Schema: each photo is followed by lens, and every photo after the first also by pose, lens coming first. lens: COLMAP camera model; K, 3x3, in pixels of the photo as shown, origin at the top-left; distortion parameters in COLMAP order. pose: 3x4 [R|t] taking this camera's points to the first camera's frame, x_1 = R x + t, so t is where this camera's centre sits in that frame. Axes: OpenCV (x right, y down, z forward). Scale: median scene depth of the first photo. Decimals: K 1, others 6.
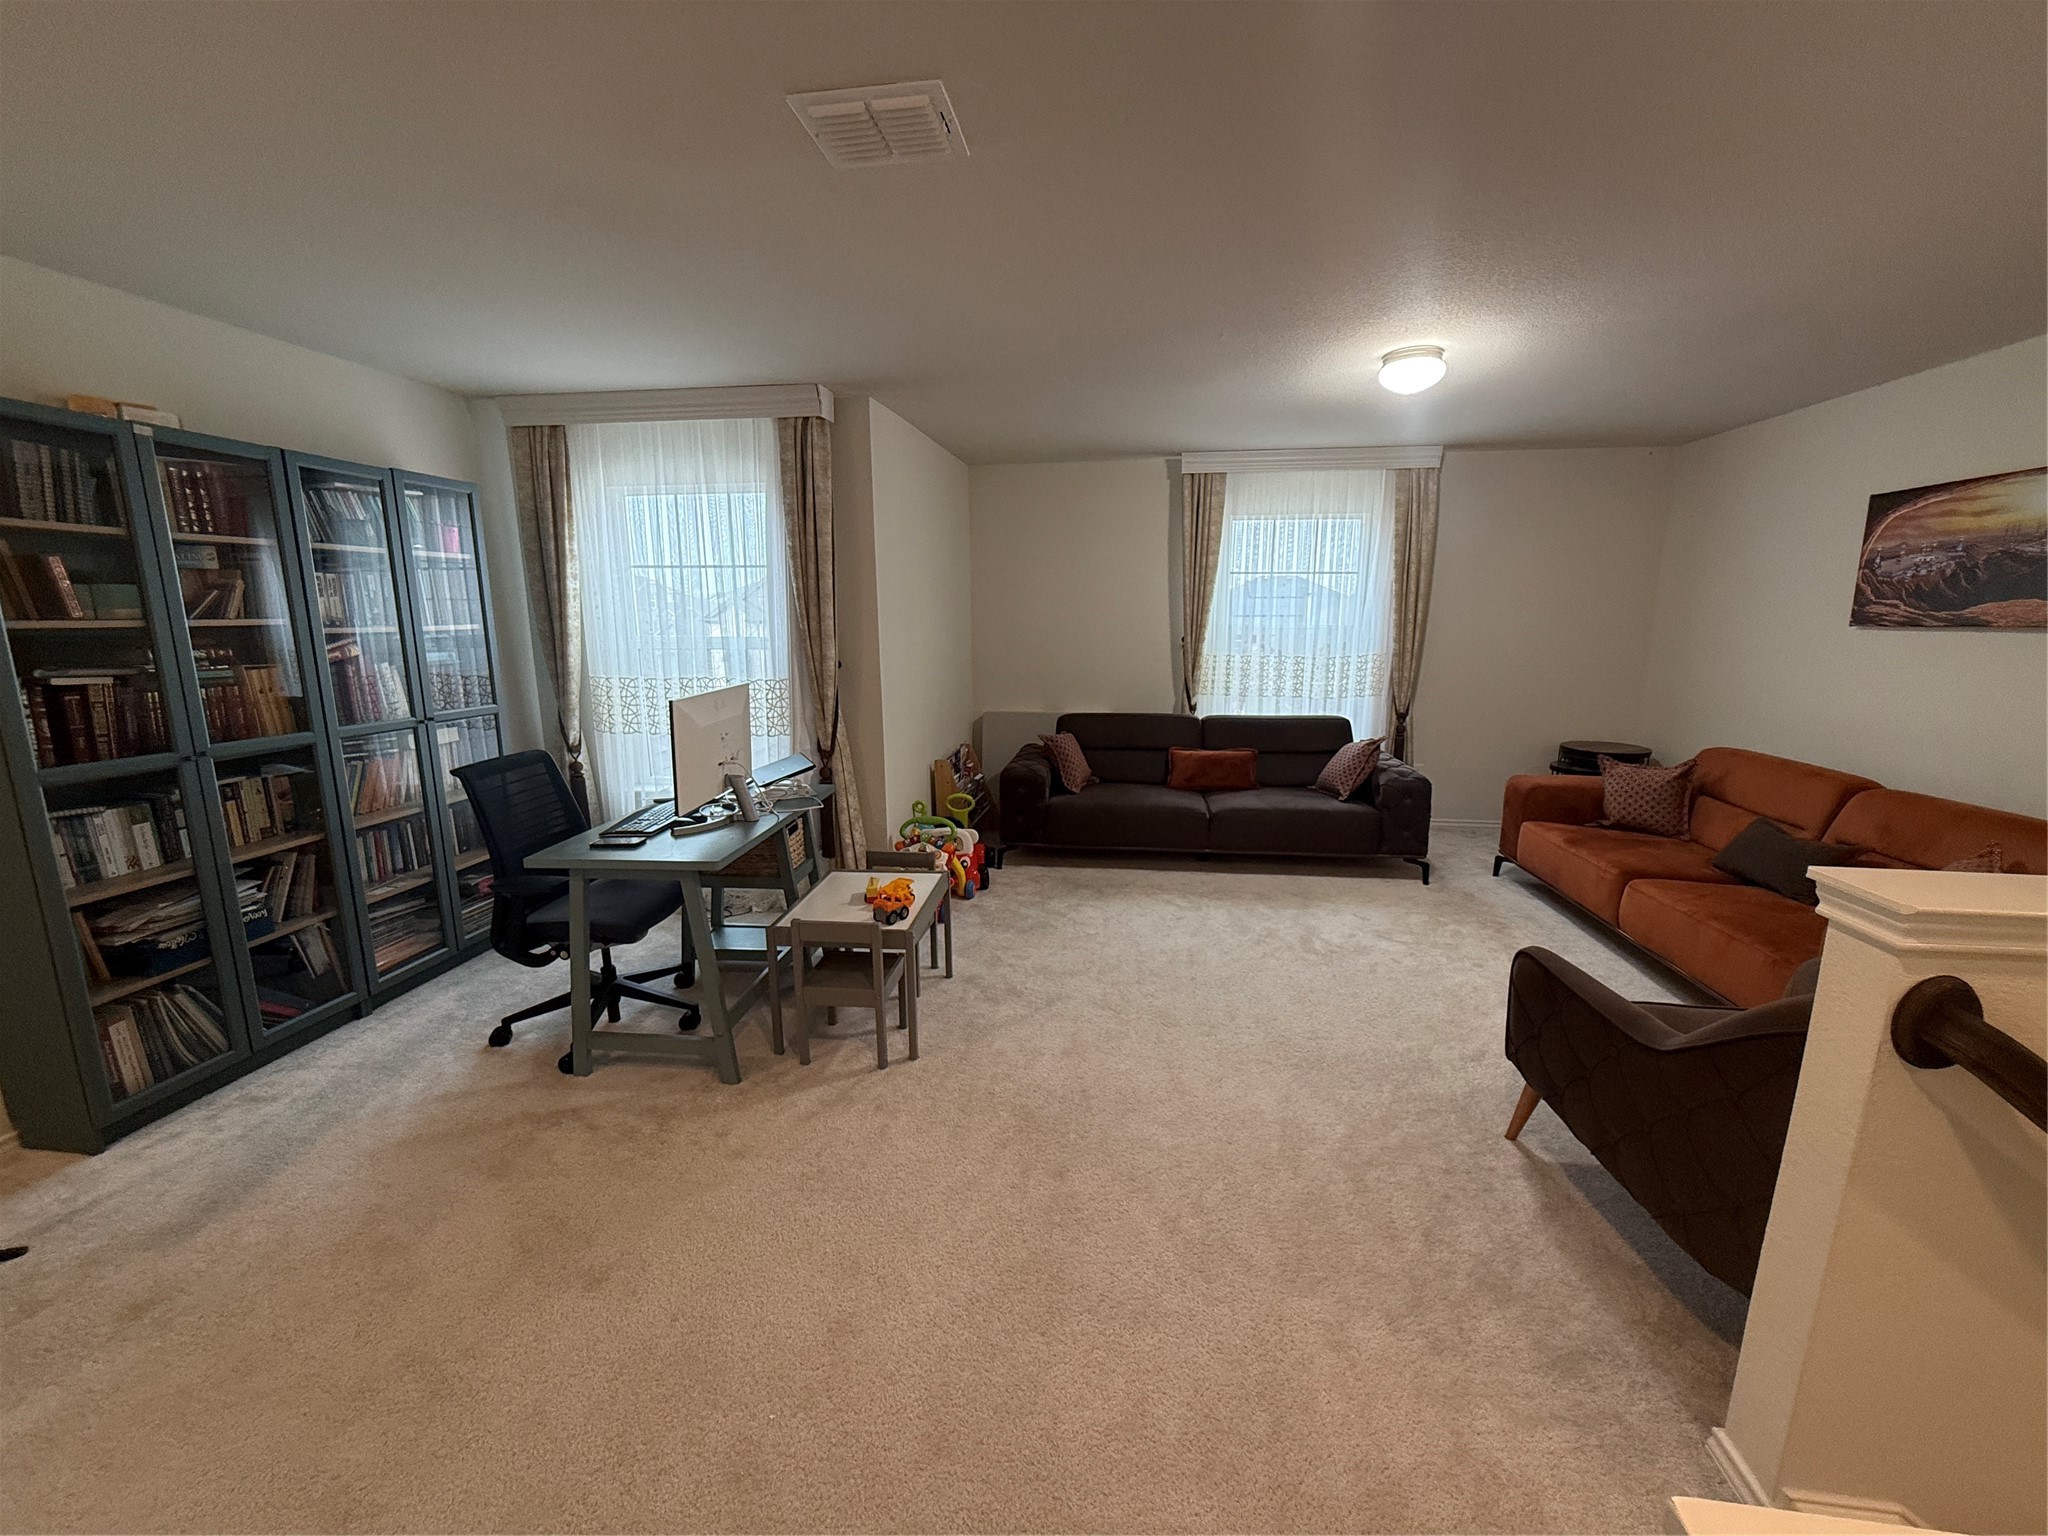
lens RADIAL K [[818.6, 0, 1025.9], [0, 818.6, 764.3], [0, 0, 1]] dist [0.001218, 0.000492]
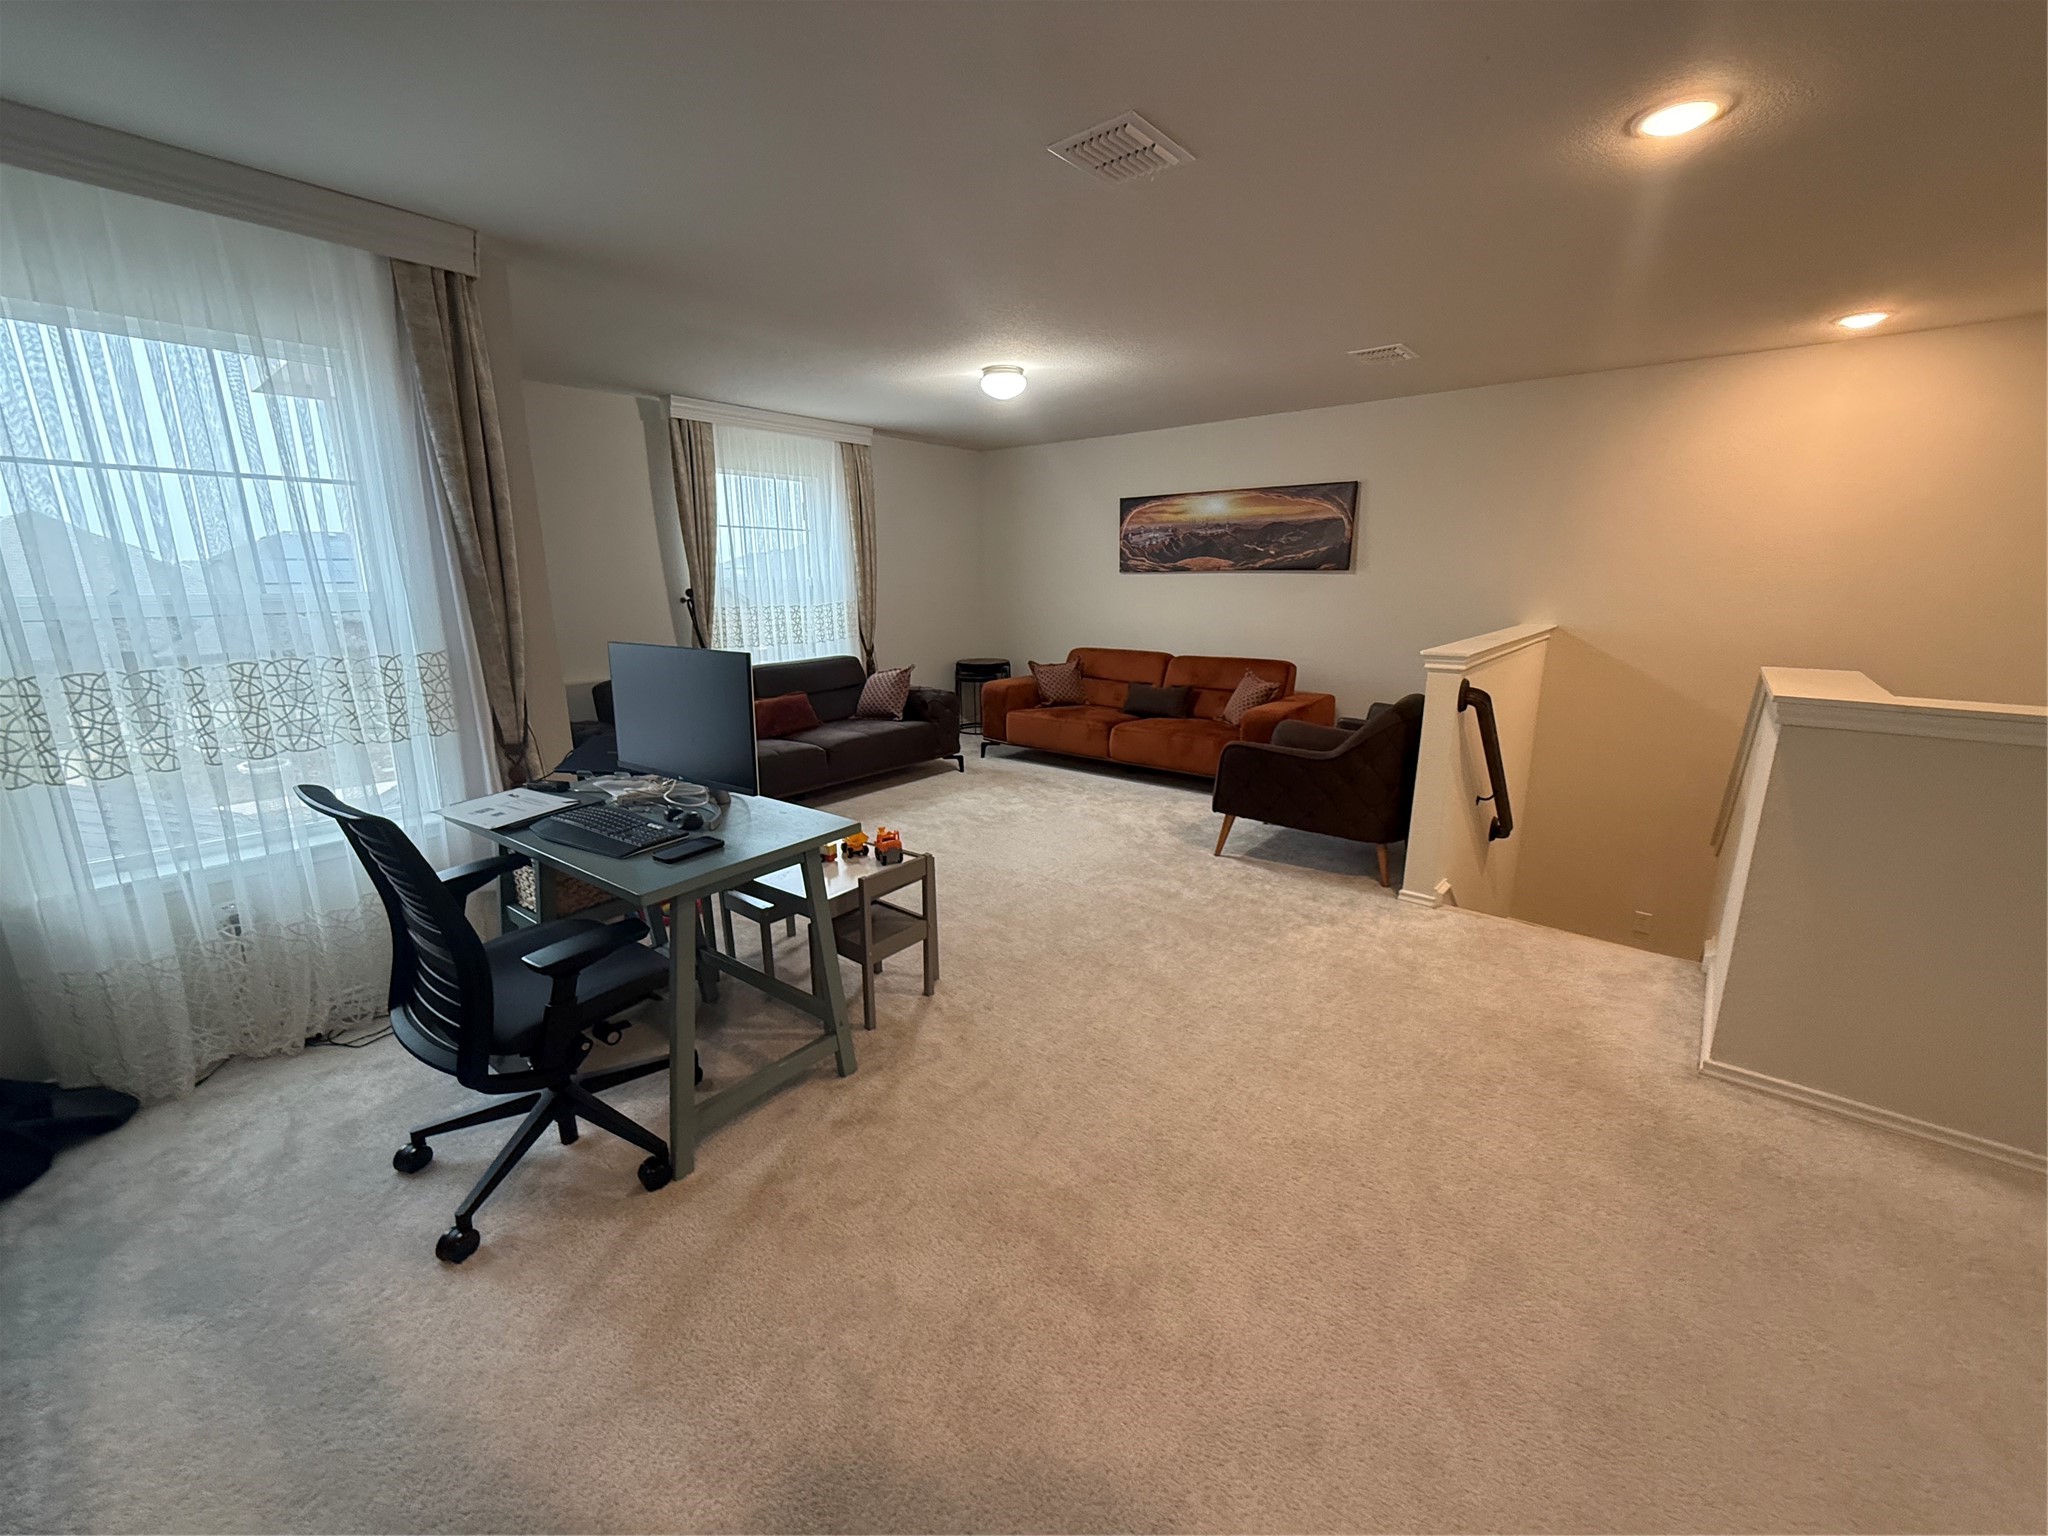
lens RADIAL K [[818.6, 0, 1023.4], [0, 818.6, 774.3], [0, 0, 1]] dist [0.001218, 0.000492]
pose [[0.525717, -0.204794, 0.825640, -0.668885], [0.160637, 0.977026, 0.140060, -0.022738], [-0.835355, 0.058996, 0.546536, 0.228881]]
